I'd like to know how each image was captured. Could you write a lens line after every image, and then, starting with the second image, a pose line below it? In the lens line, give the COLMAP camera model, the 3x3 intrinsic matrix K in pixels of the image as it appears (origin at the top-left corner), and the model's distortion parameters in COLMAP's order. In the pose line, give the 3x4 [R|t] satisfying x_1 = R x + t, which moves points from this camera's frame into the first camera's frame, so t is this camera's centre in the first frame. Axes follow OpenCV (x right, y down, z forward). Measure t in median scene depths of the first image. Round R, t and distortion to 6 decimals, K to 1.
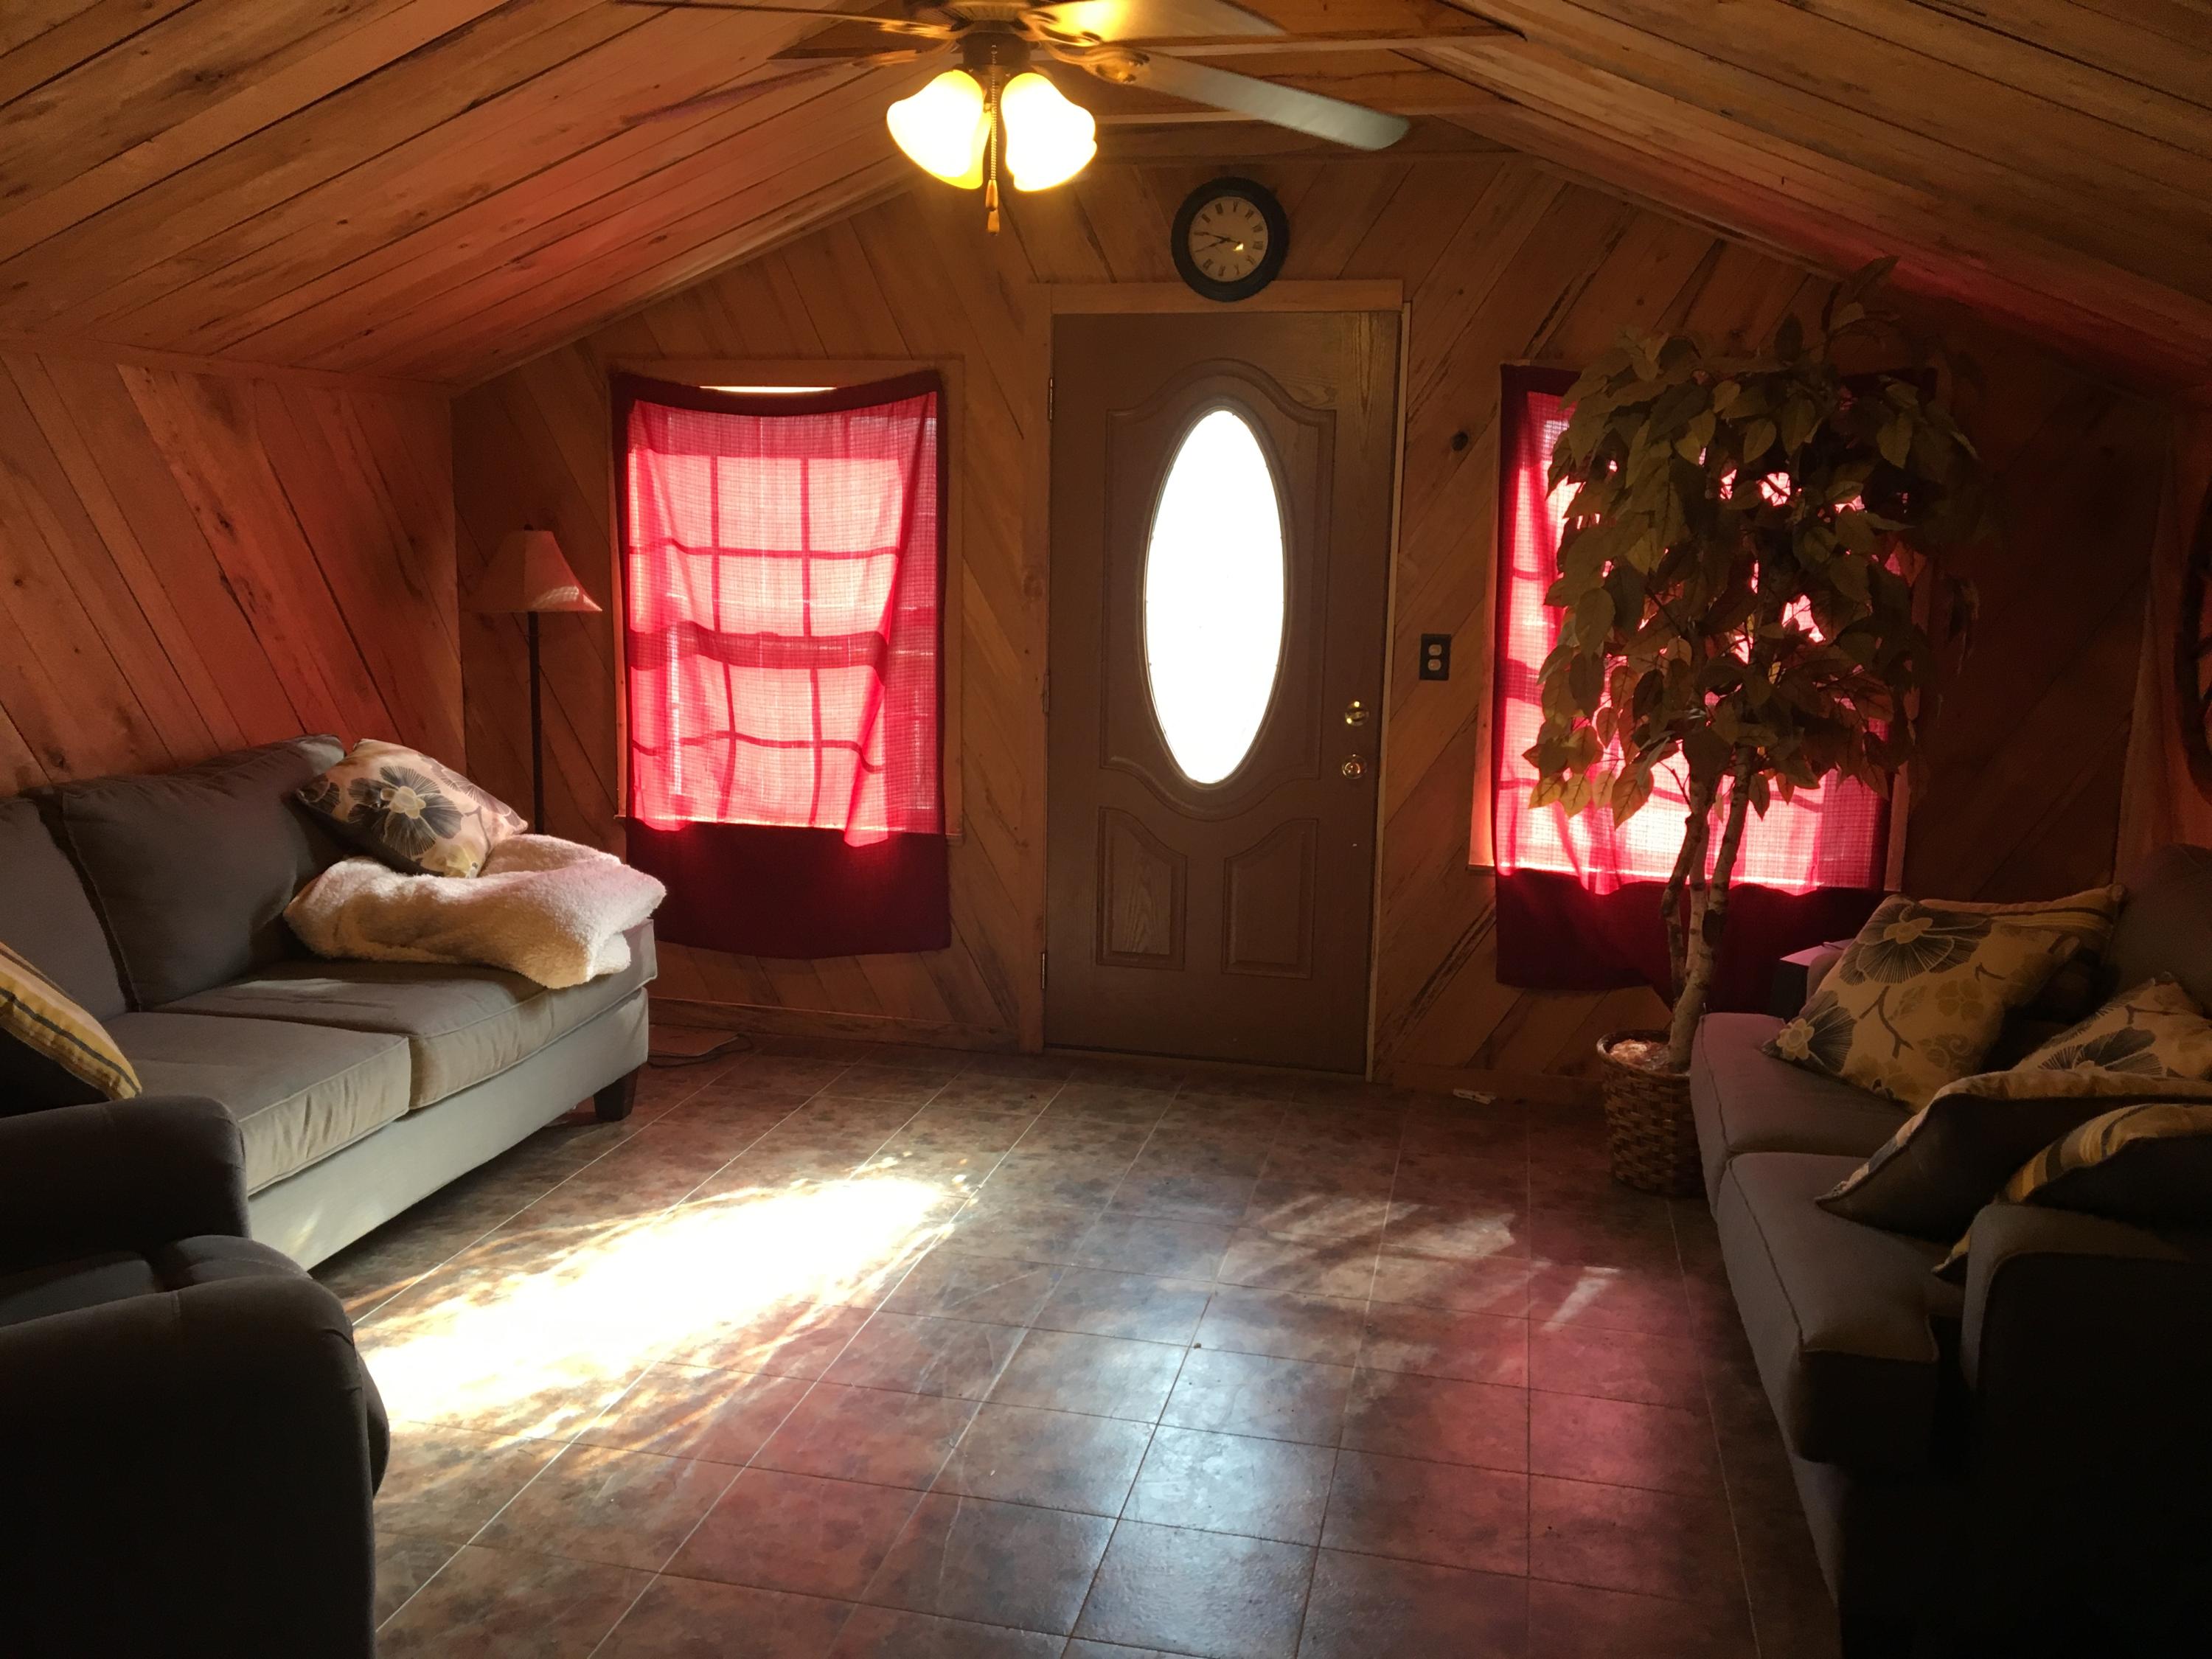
lens RADIAL K [[1832.8, 0, 1100.5], [0, 1832.8, 829.6], [0, 0, 1]] dist [0.006384, -0.000147]
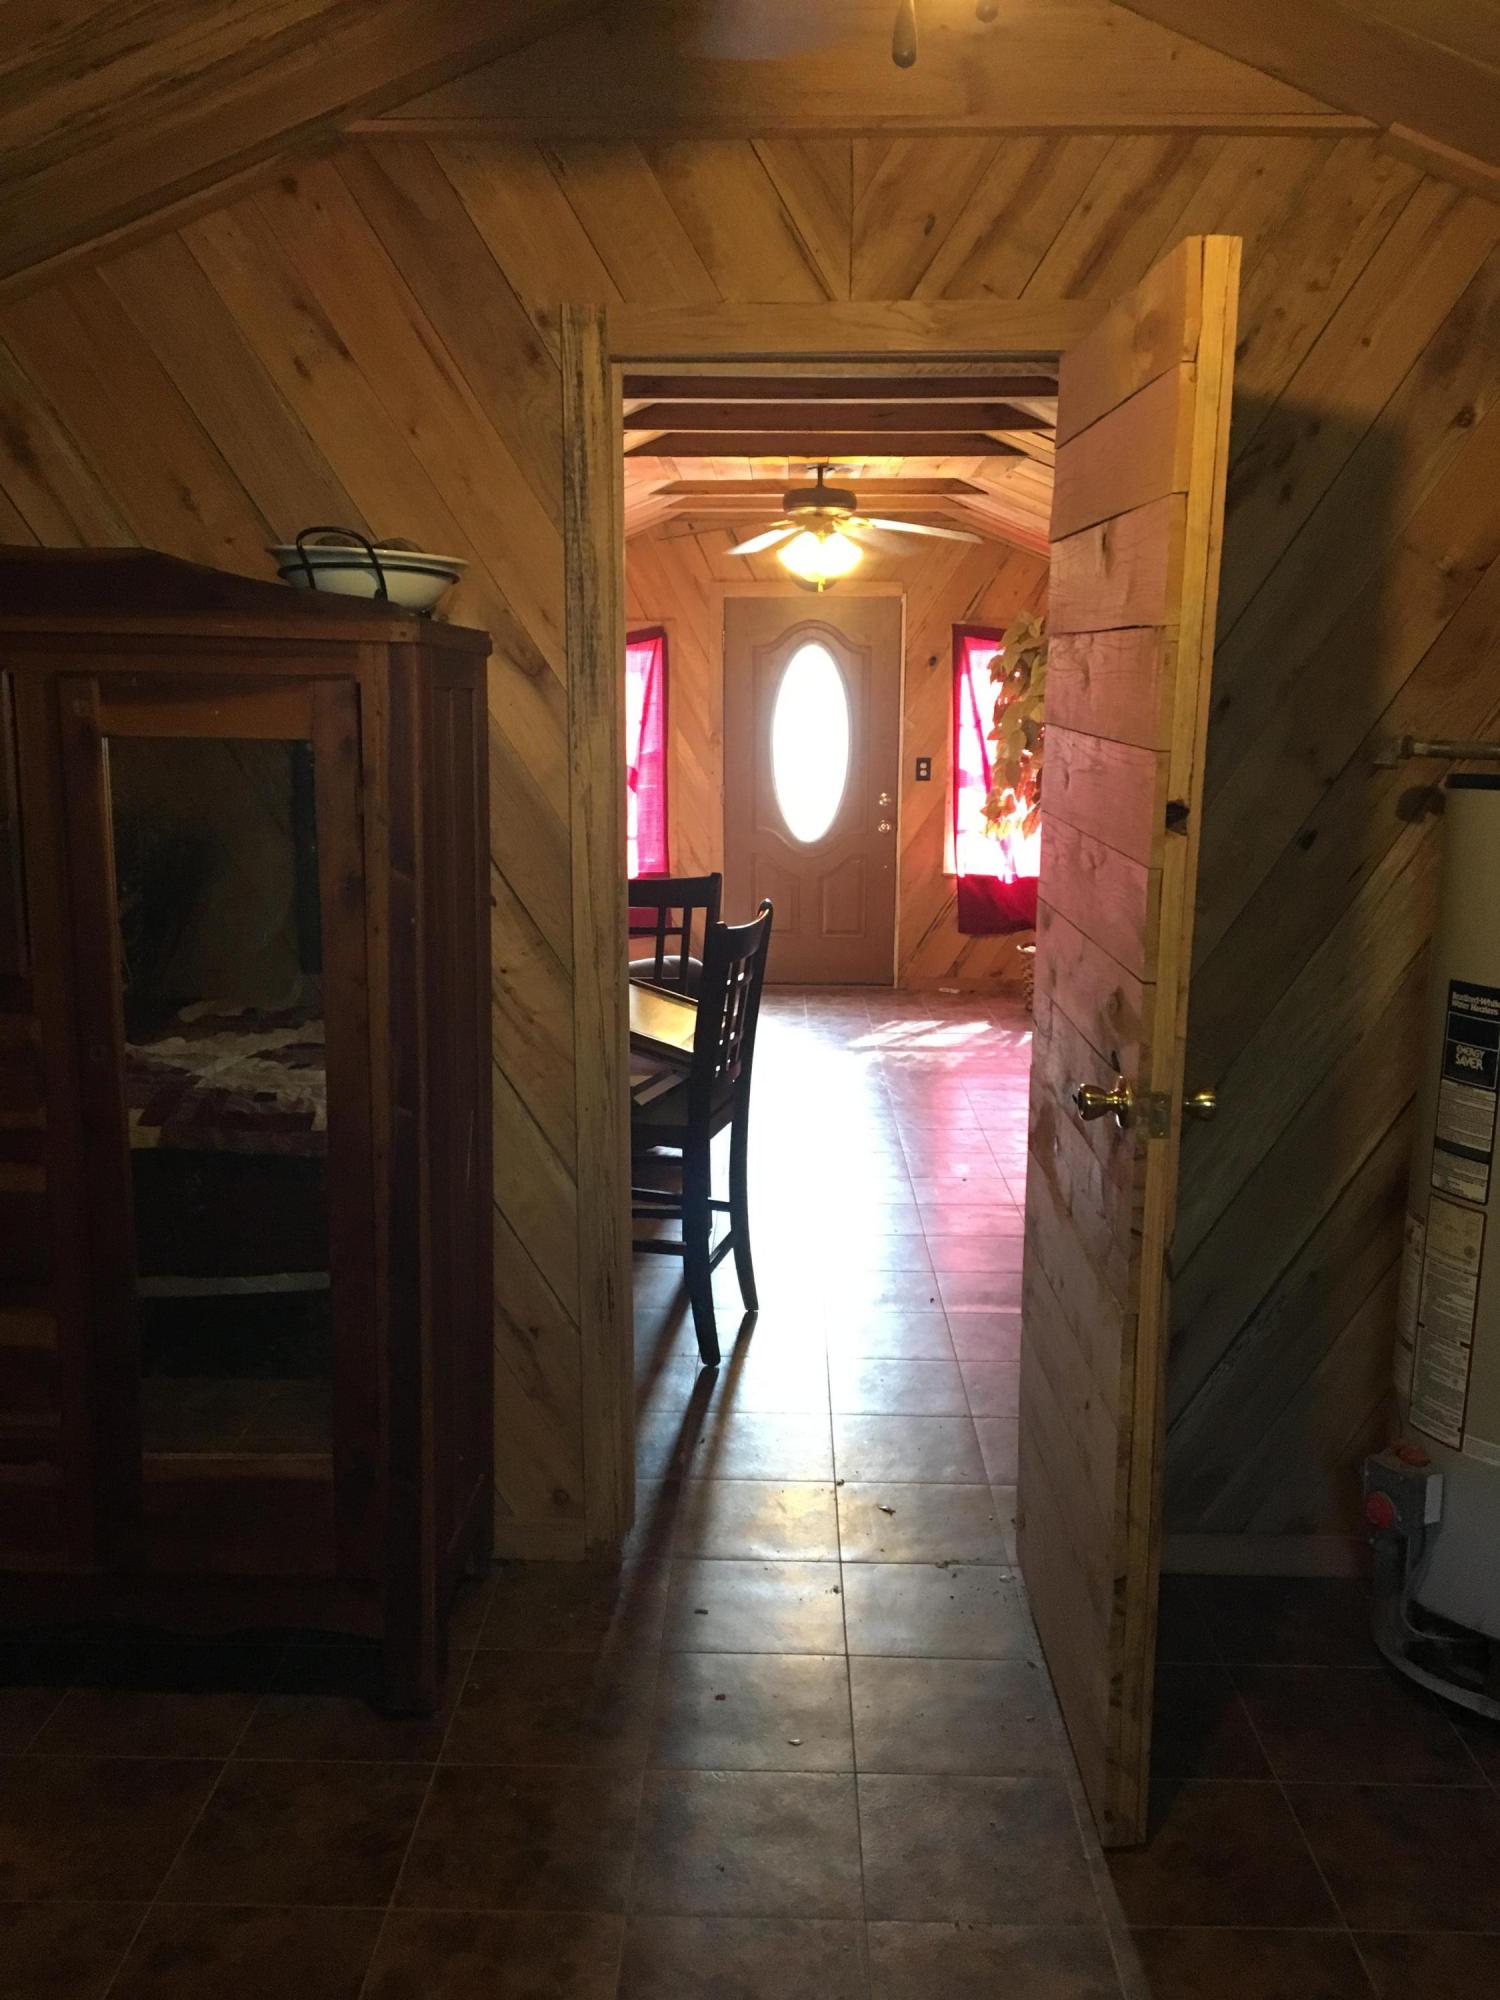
lens RADIAL K [[1657.2, 0, 749.8], [0, 1657.2, 1005.3], [0, 0, 1]] dist [0.006384, -0.000147]
pose [[0.979425, -0.051696, 0.195075, -0.365467], [0.049871, 0.998654, 0.014258, 0.126771], [-0.195550, -0.004236, 0.980685, -0.731153]]
